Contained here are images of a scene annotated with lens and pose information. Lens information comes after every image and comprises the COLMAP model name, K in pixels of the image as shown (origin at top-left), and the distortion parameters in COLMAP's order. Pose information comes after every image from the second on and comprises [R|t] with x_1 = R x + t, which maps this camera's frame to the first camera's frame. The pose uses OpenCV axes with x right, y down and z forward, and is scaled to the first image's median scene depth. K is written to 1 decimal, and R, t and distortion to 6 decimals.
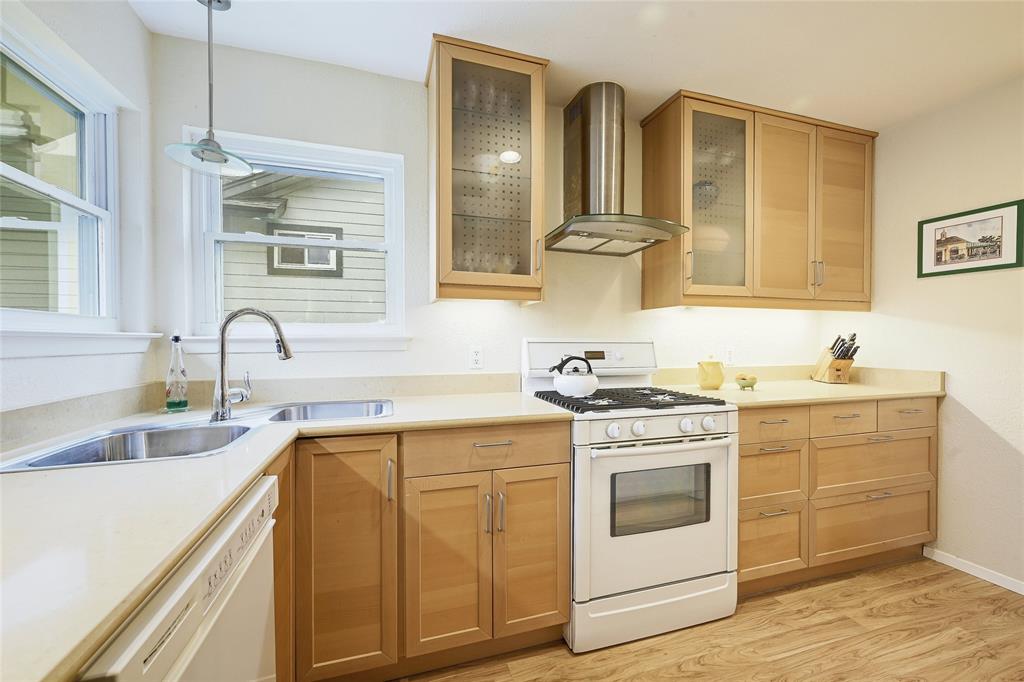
lens RADIAL K [[408.0, 0, 512.0], [0, 408.0, 341.0], [0, 0, 1]] dist [0.001111, 0.000093]
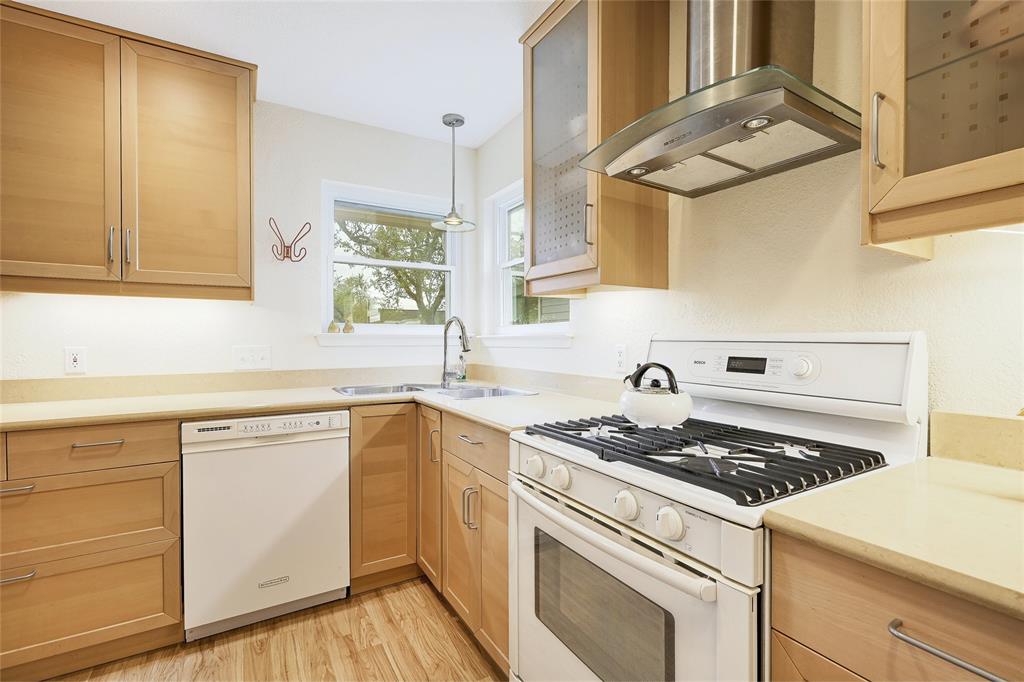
lens RADIAL K [[447.8, 0, 512.0], [0, 447.8, 341.0], [0, 0, 1]] dist [0.000038, 0.000023]
pose [[0.241829, 0.004247, -0.970310, 0.787165], [-0.004055, 0.999986, 0.003367, 0.002791], [0.970310, 0.003120, 0.241843, 0.620212]]
